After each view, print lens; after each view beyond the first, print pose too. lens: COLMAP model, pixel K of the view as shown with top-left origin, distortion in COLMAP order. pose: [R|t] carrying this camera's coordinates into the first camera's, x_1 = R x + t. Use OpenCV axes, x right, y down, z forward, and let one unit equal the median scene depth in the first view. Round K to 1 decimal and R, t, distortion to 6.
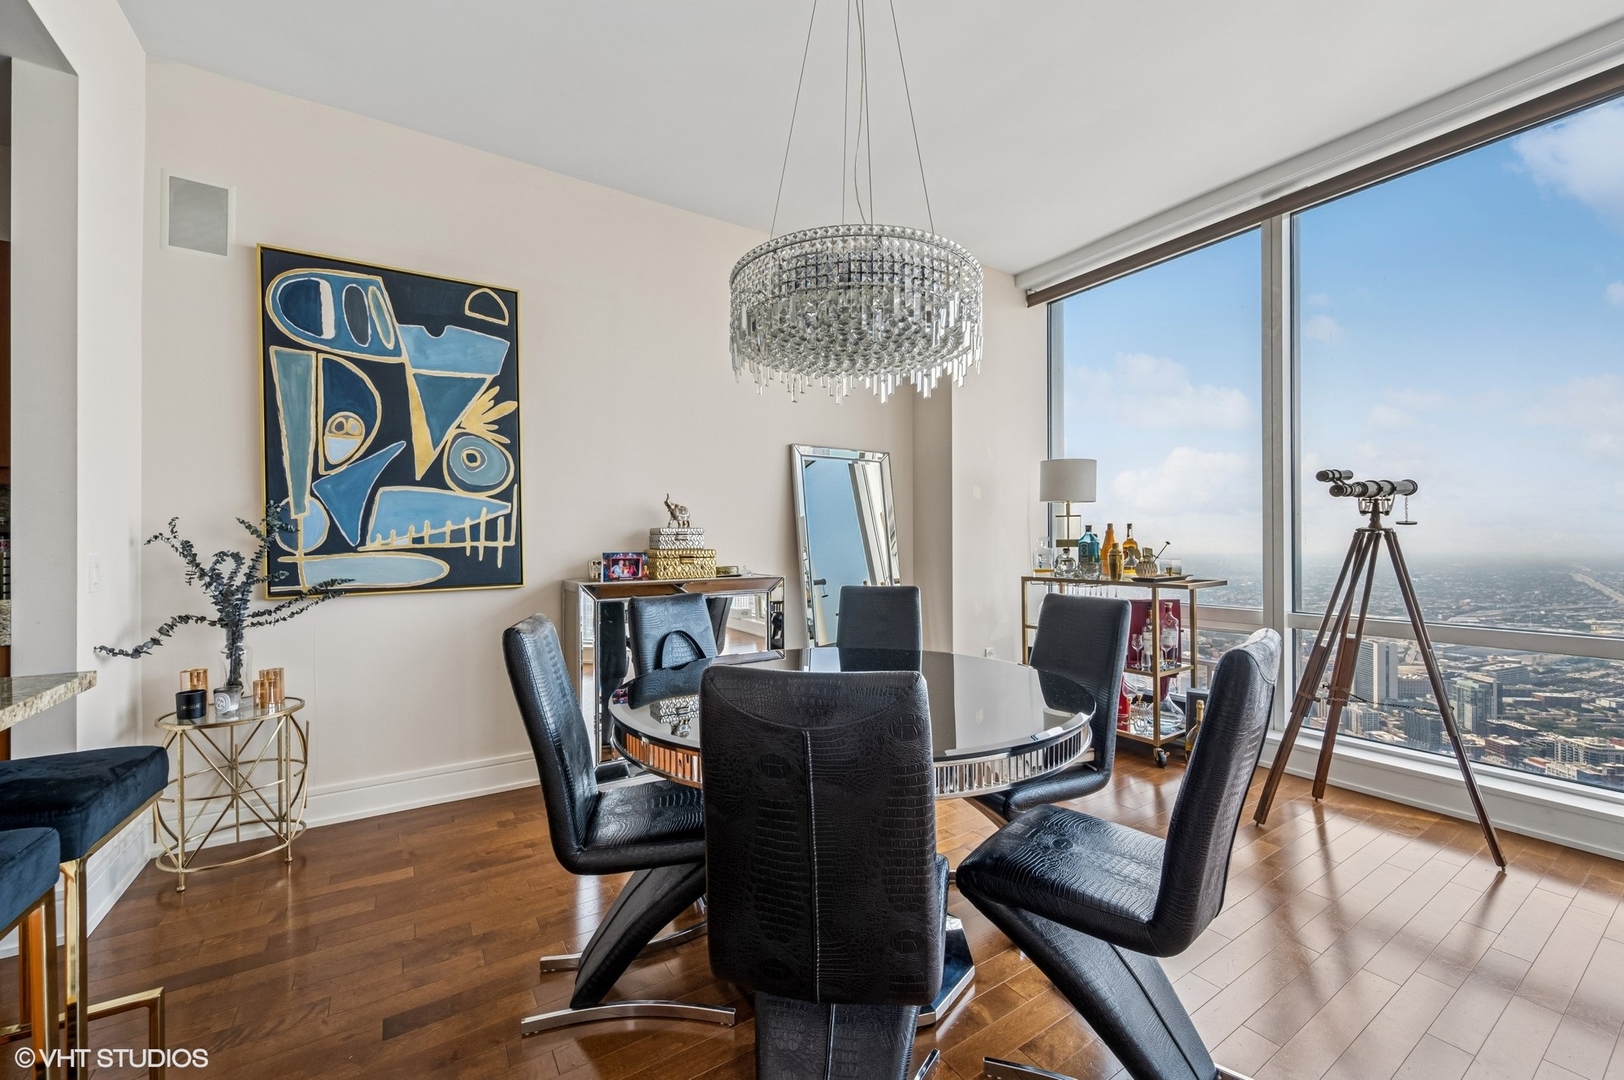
lens RADIAL K [[645.2, 0, 839.0], [0, 645.2, 492.4], [0, 0, 1]] dist [0.000801, 0.000639]
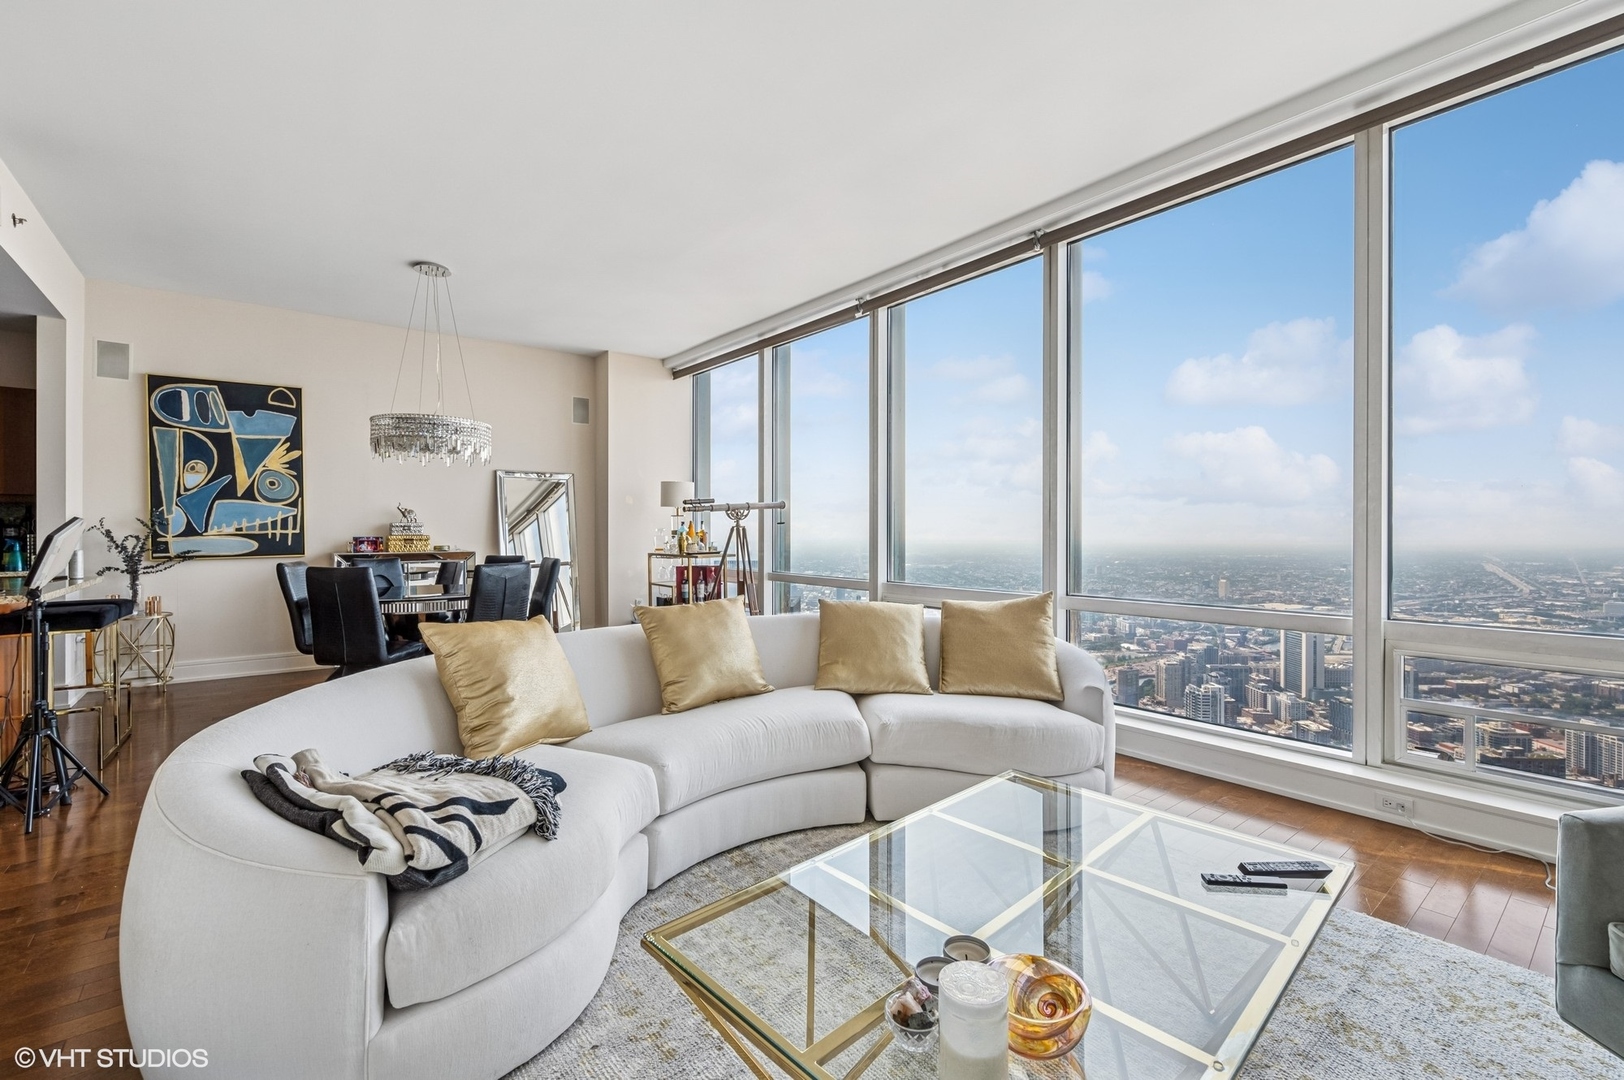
lens RADIAL K [[697.7, 0, 837.3], [0, 697.7, 484.3], [0, 0, 1]] dist [0.001409, -0.000245]
pose [[0.996482, 0.010184, 0.083184, 0.830275], [-0.011122, 0.999880, 0.010828, -0.089472], [-0.083064, -0.011715, 0.996475, -1.057294]]
